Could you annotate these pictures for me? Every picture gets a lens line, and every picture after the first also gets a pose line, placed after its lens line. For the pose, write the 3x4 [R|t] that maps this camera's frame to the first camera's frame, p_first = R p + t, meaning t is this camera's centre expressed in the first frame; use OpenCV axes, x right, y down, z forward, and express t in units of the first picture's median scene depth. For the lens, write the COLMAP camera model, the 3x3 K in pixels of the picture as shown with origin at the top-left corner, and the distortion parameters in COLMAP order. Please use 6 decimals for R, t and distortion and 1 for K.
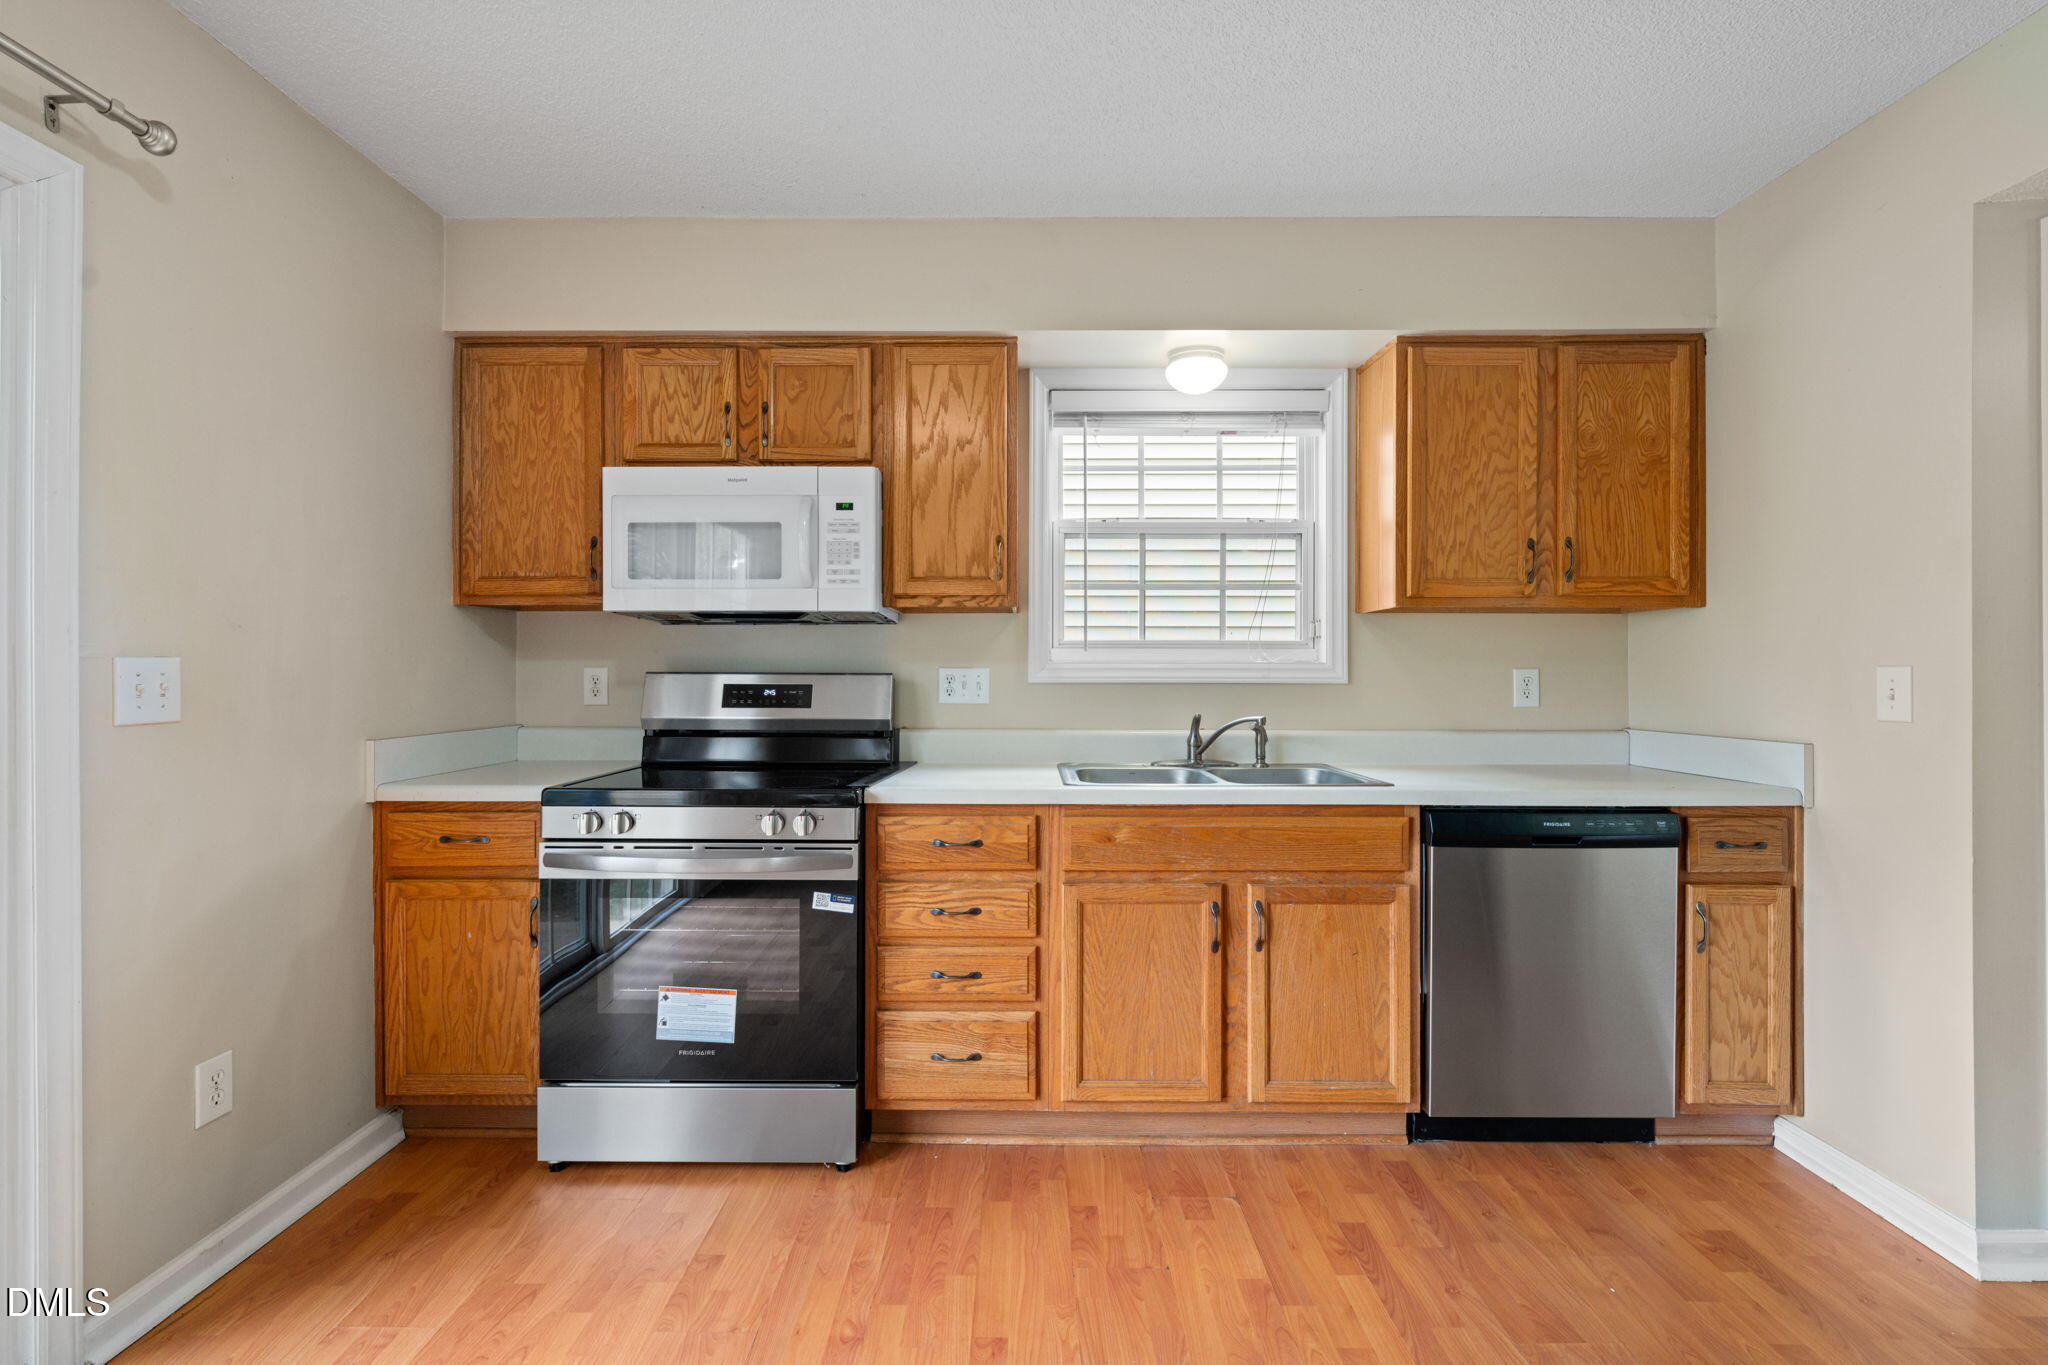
lens RADIAL K [[888.4, 0, 1012.8], [0, 888.4, 669.8], [0, 0, 1]] dist [-0.005864, 0.001838]
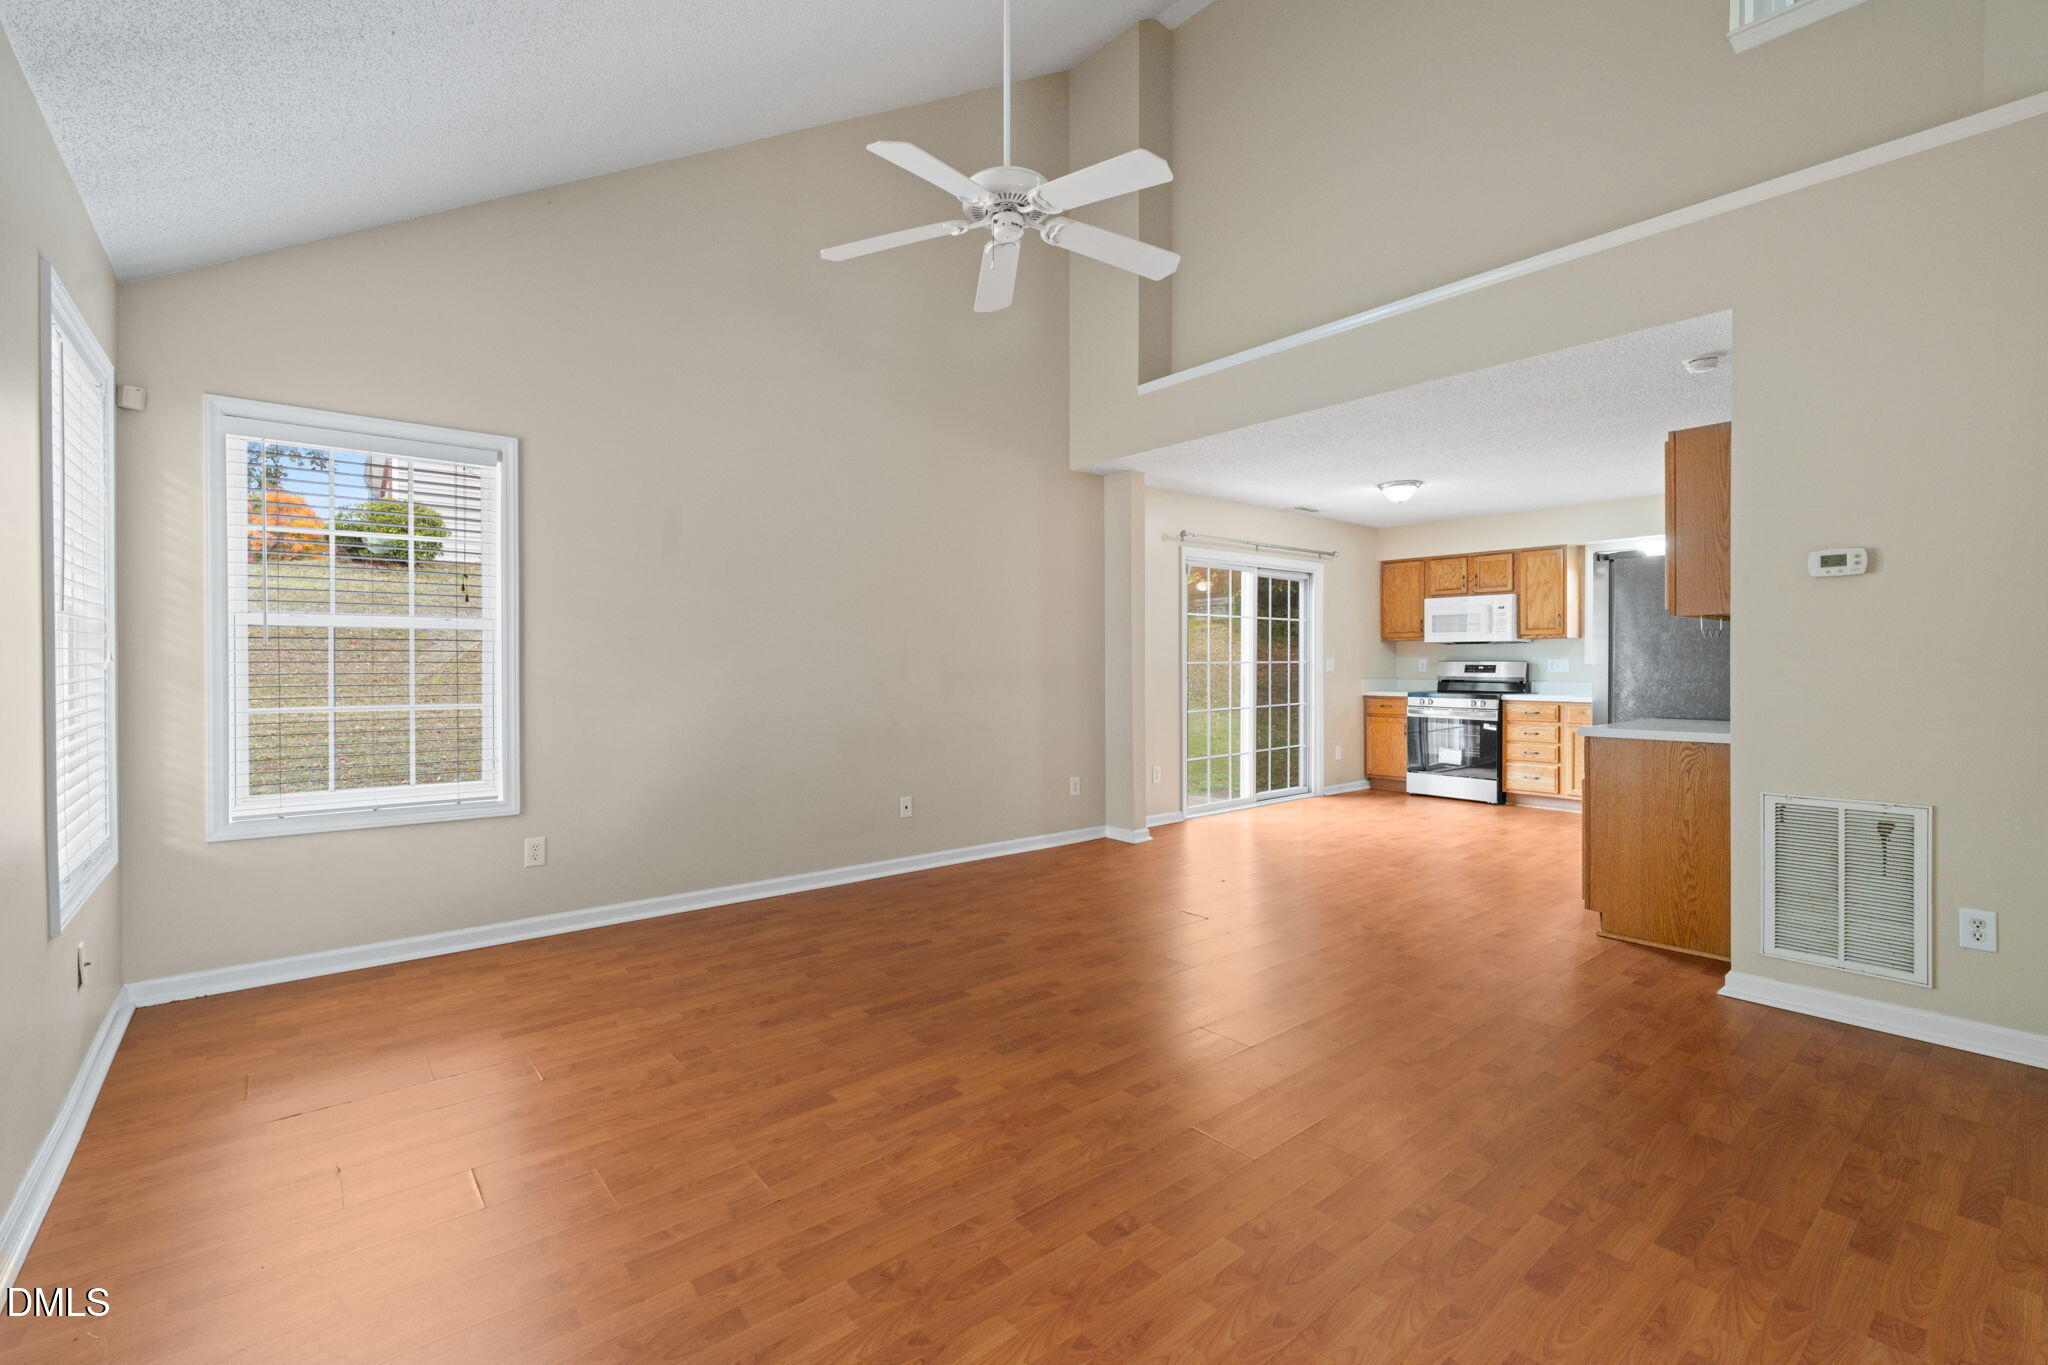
lens RADIAL K [[888.4, 0, 1027.6], [0, 888.4, 669.1], [0, 0, 1]] dist [-0.005864, 0.001838]
pose [[0.651359, 0.003490, -0.758762, 1.185939], [0.004486, 0.999954, 0.008450, -0.001358], [0.758756, -0.008908, 0.651314, -2.492059]]
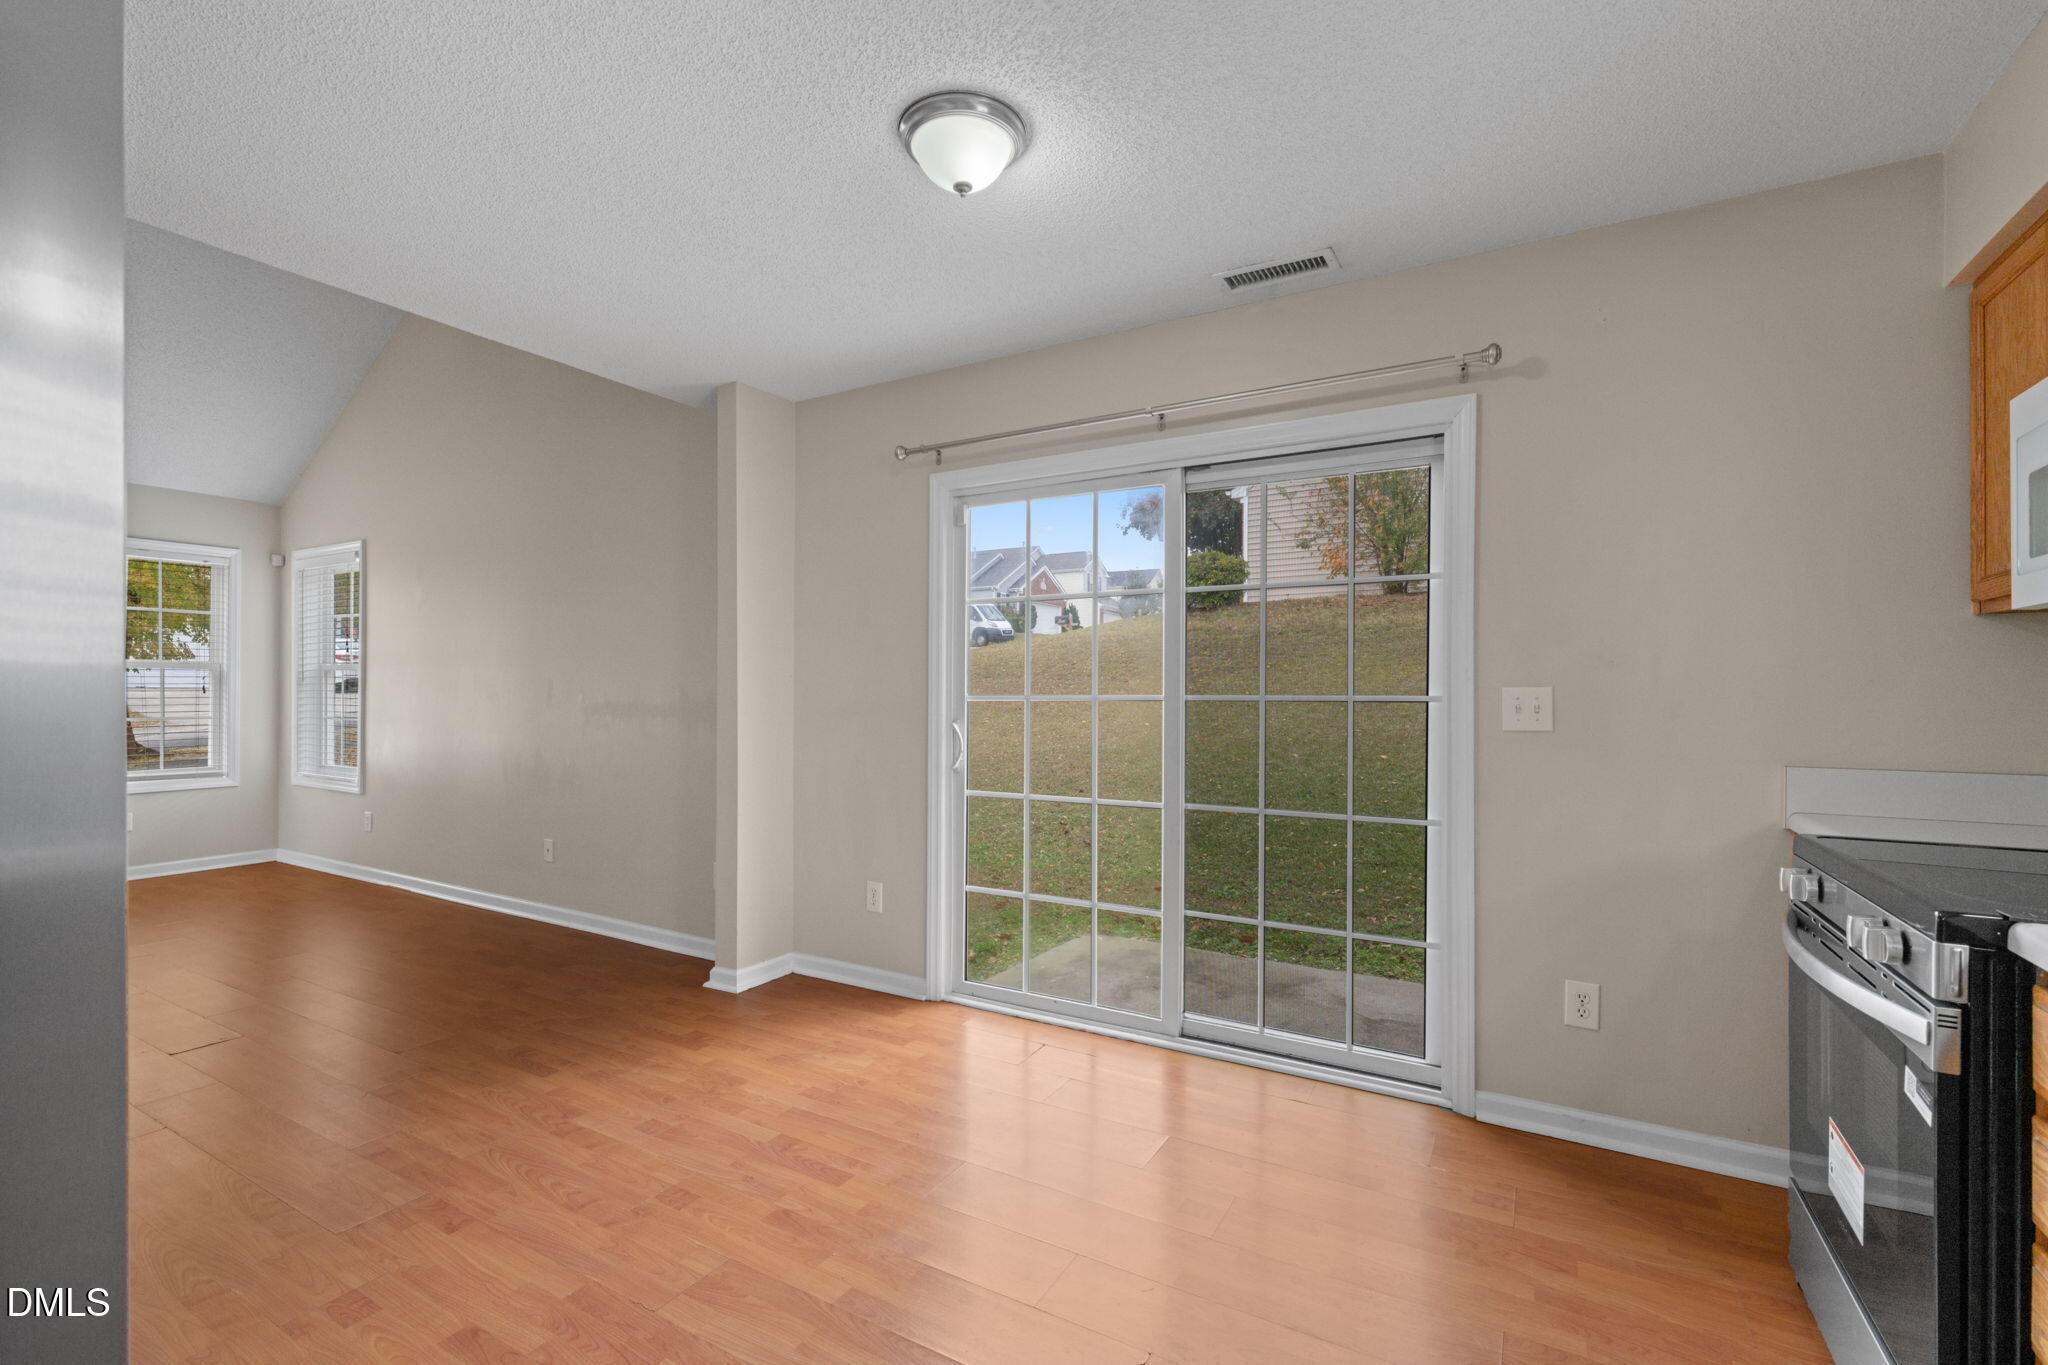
lens RADIAL K [[888.4, 0, 1026.5], [0, 888.4, 697.4], [0, 0, 1]] dist [-0.005864, 0.001838]
pose [[-0.485436, -0.005331, -0.874256, 0.553877], [-0.004861, 0.999982, -0.003399, 0.009293], [0.874259, 0.002599, -0.485454, 0.725892]]
